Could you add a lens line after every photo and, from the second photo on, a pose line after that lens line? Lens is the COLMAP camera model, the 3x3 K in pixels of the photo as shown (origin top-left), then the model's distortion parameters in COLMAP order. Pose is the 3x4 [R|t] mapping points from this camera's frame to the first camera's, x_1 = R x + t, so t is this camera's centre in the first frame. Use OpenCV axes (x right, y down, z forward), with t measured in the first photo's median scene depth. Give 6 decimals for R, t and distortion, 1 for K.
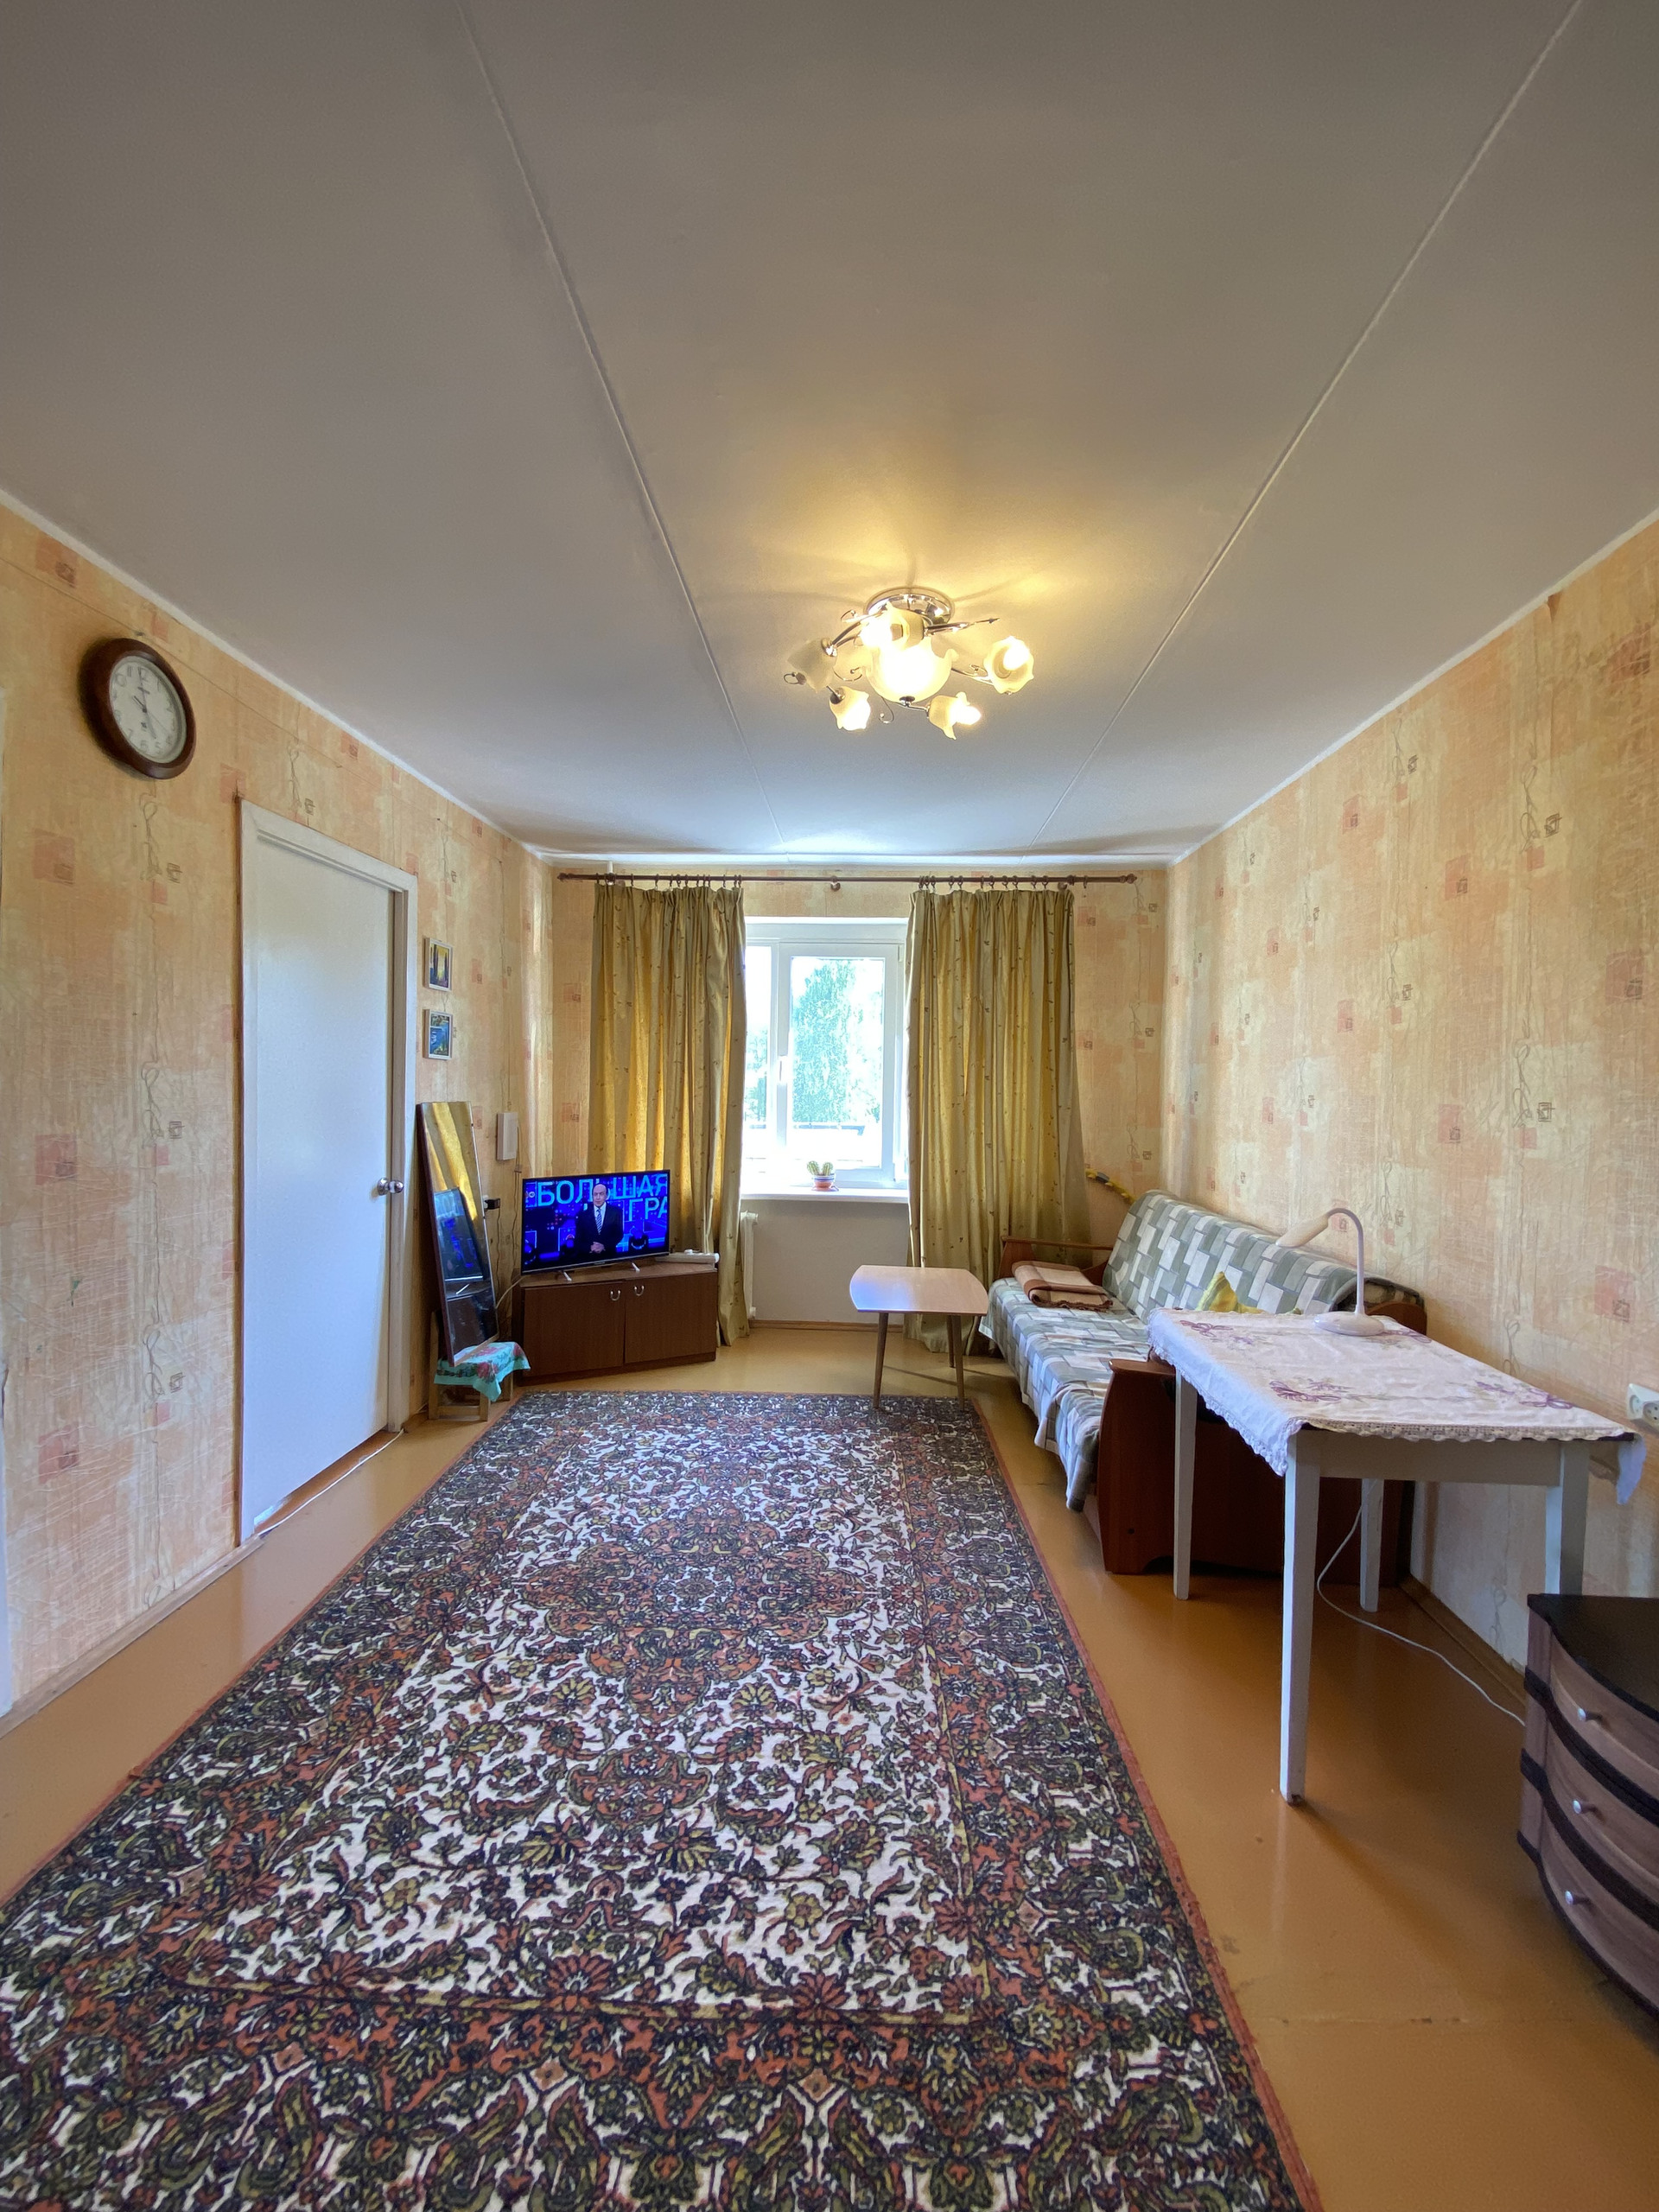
lens RADIAL K [[896.4, 0, 829.6], [0, 896.4, 1102.0], [0, 0, 1]] dist [0.015232, -0.018216]
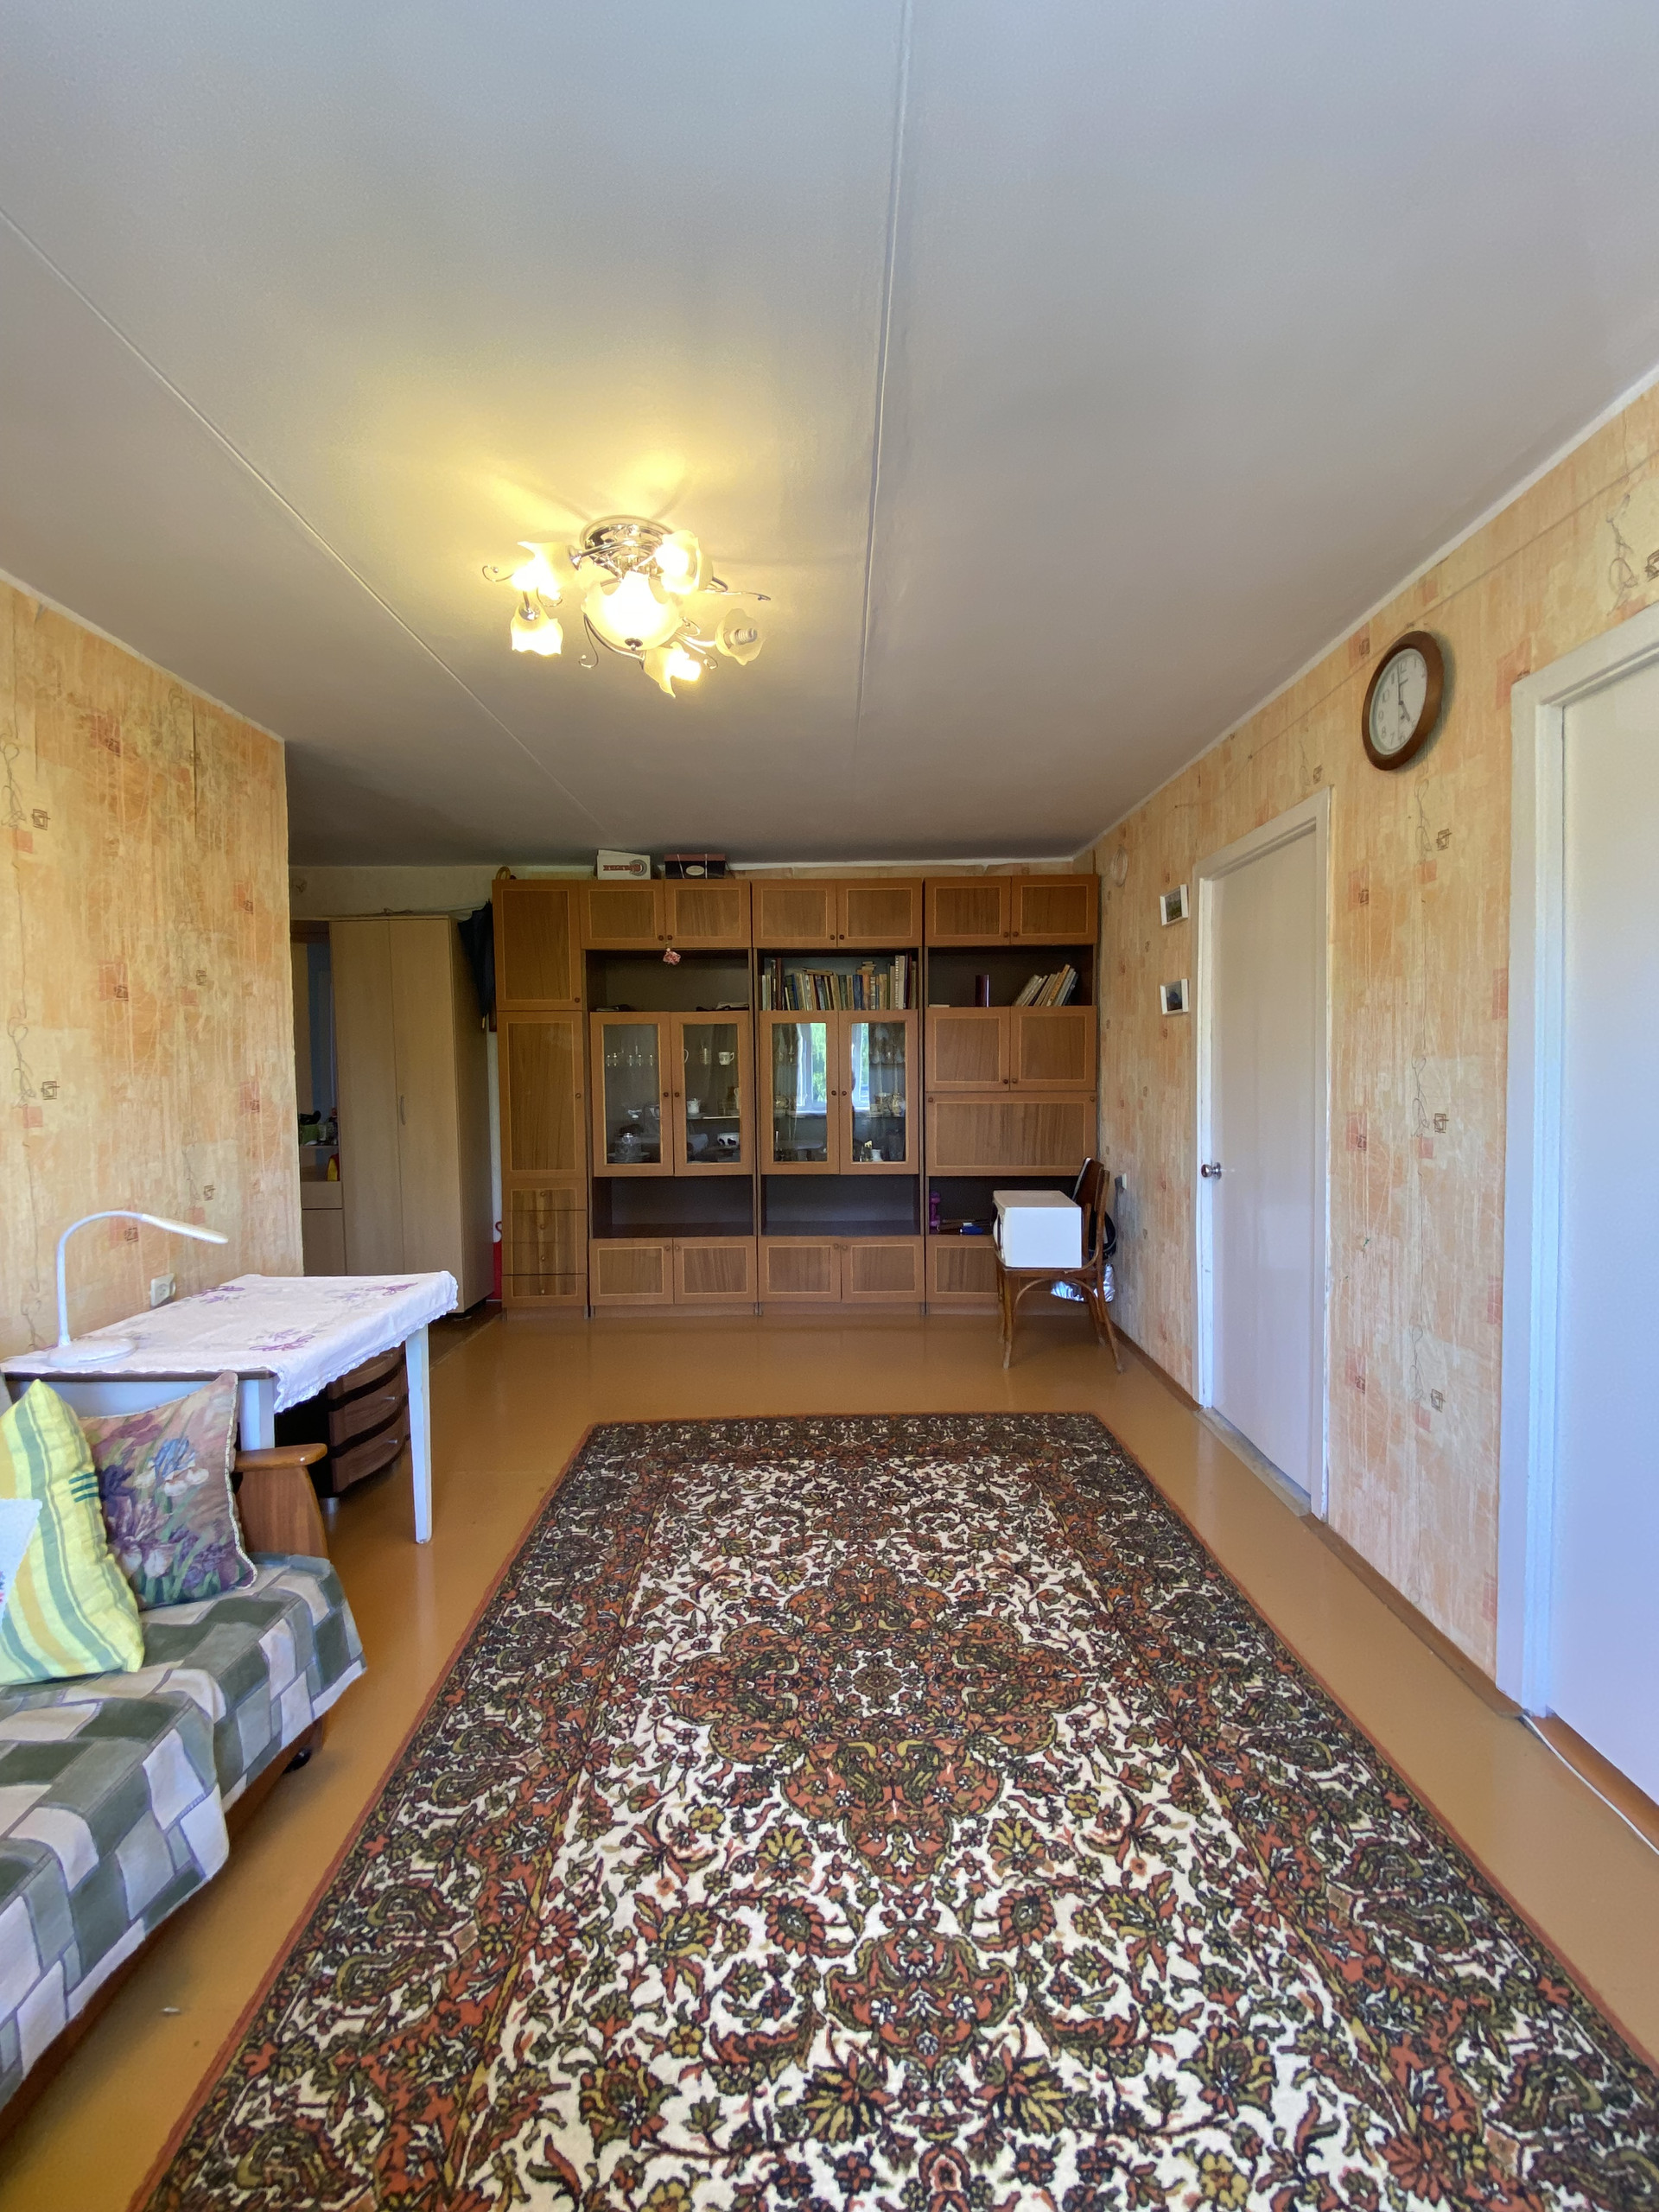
lens RADIAL K [[895.5, 0, 828.6], [0, 895.5, 1101.5], [0, 0, 1]] dist [0.016314, -0.018610]
pose [[-0.999022, -0.003773, -0.044049, -0.087044], [-0.006426, 0.998163, 0.060251, -0.051470], [0.043741, 0.060475, -0.997211, 2.334550]]
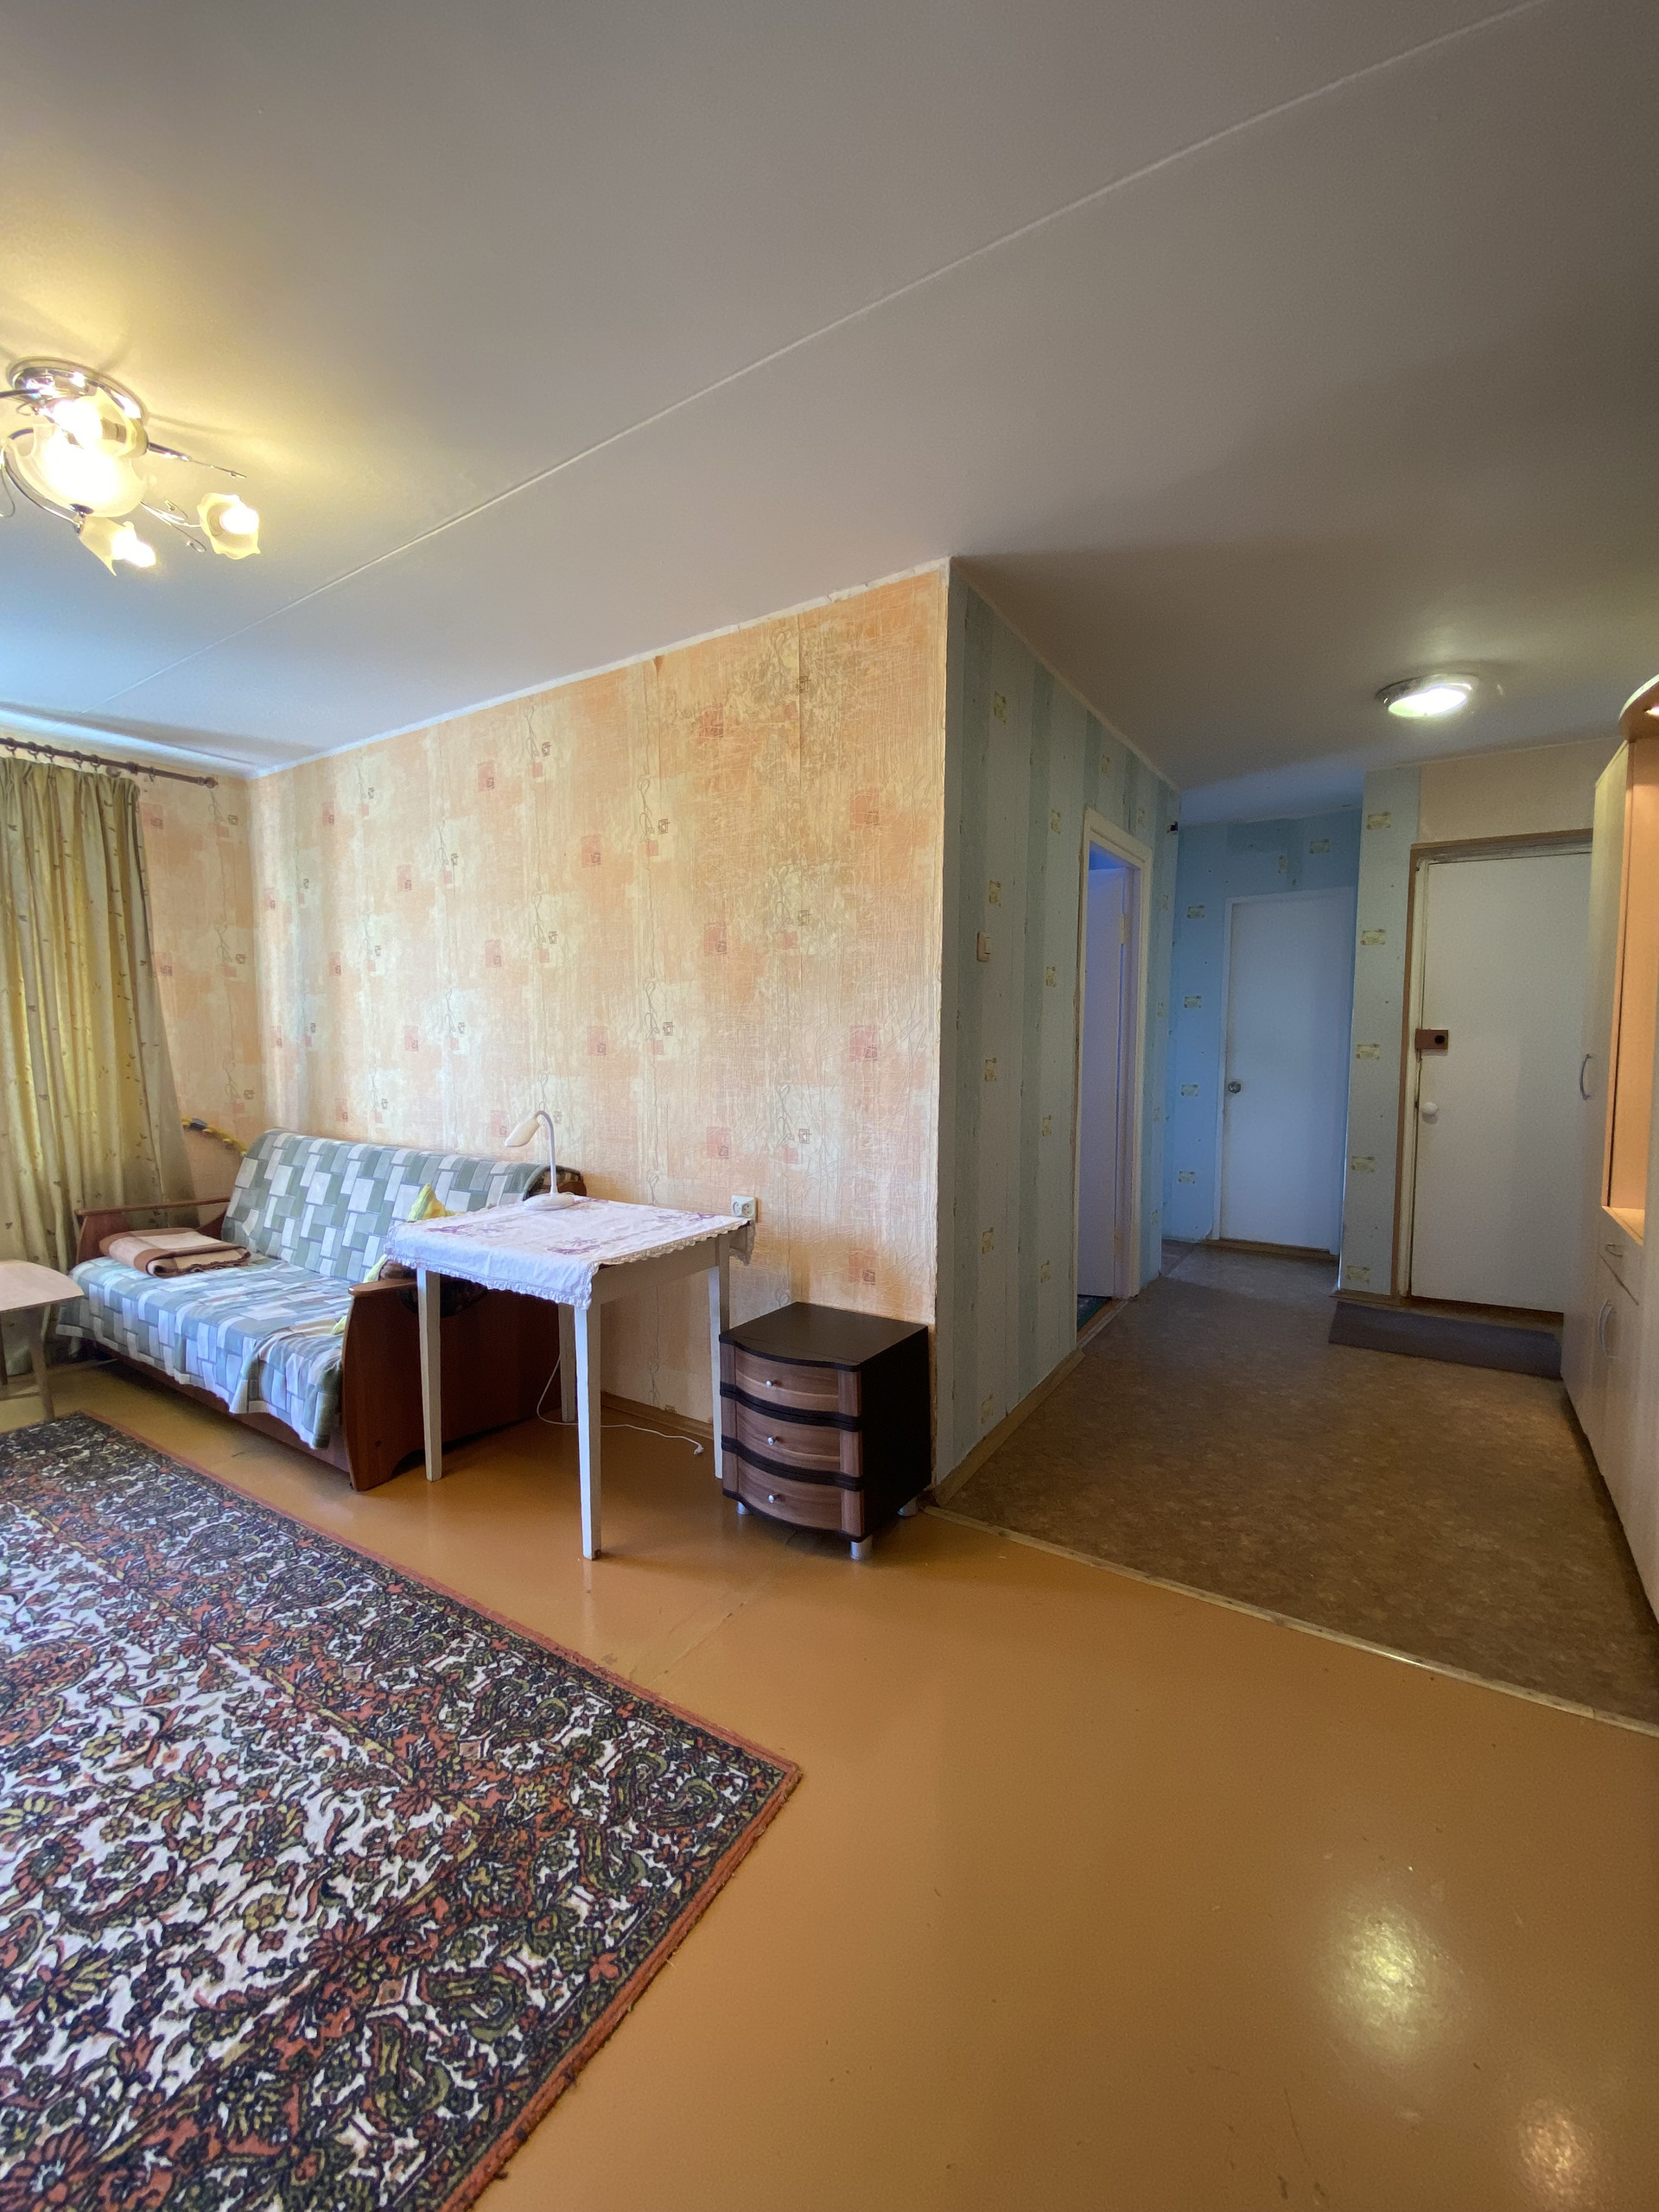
lens RADIAL K [[895.5, 0, 828.6], [0, 895.5, 1101.5], [0, 0, 1]] dist [0.016314, -0.018610]
pose [[0.504148, -0.085051, 0.859419, -0.354176], [0.028643, 0.996238, 0.081788, 0.020183], [-0.863142, -0.016617, 0.504687, 0.051569]]
